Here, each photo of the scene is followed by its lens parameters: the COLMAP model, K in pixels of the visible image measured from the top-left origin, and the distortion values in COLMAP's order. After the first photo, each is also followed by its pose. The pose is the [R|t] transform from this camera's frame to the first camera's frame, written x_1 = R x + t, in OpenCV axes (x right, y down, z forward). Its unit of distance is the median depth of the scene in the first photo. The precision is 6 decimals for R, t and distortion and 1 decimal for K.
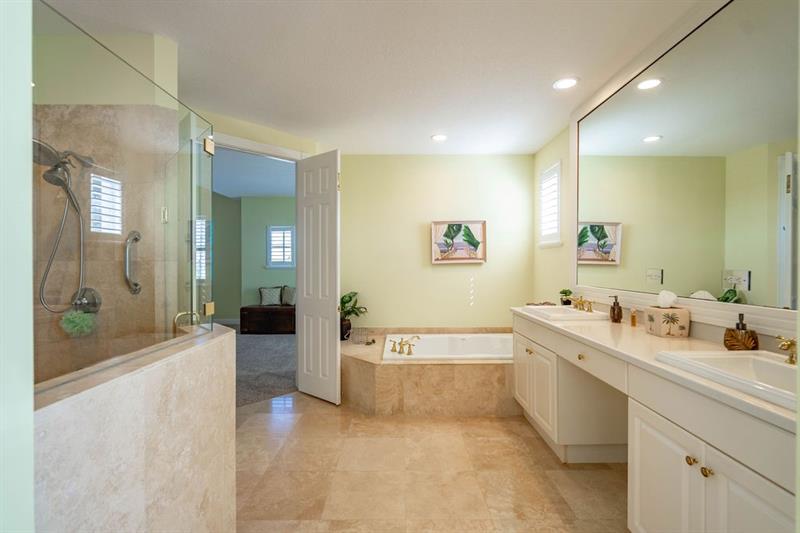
lens RADIAL K [[365.4, 0, 405.8], [0, 365.4, 262.3], [0, 0, 1]] dist [-0.003555, 0.000338]
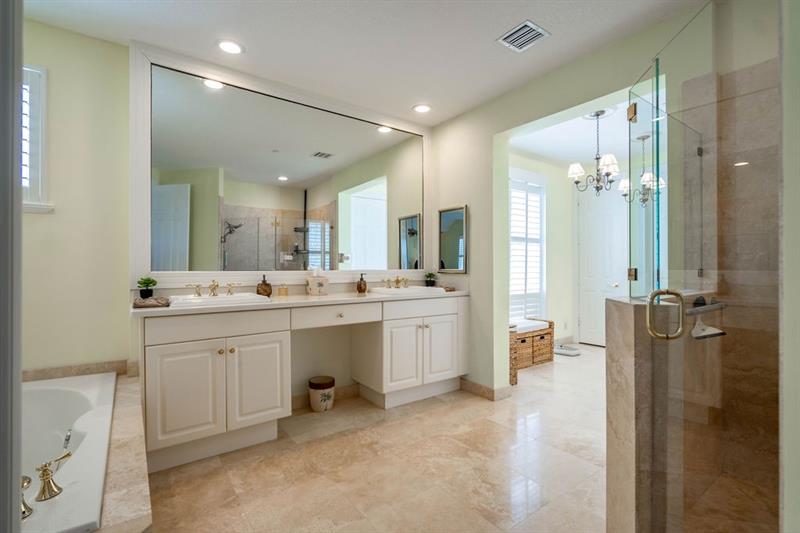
lens RADIAL K [[365.4, 0, 405.5], [0, 365.4, 266.1], [0, 0, 1]] dist [-0.003555, 0.000338]
pose [[-0.585945, 0.004070, 0.810340, -0.339472], [0.000437, 0.999989, -0.004706, 0.038553], [-0.810351, -0.002403, -0.585940, 0.722761]]
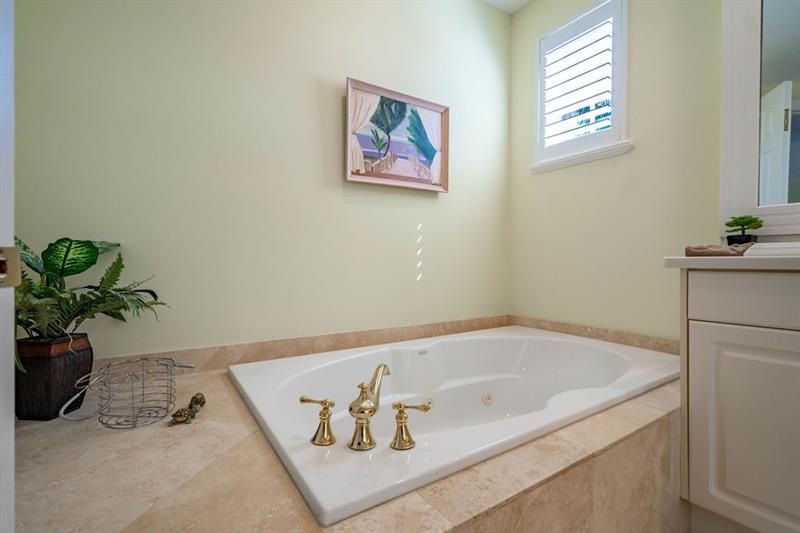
lens RADIAL K [[365.4, 0, 406.4], [0, 365.4, 263.6], [0, 0, 1]] dist [-0.003555, 0.000338]
pose [[0.831996, 0.007941, 0.554725, -0.101288], [-0.010546, 0.999943, 0.001502, 0.097185], [-0.554682, -0.007099, 0.832032, 0.614300]]
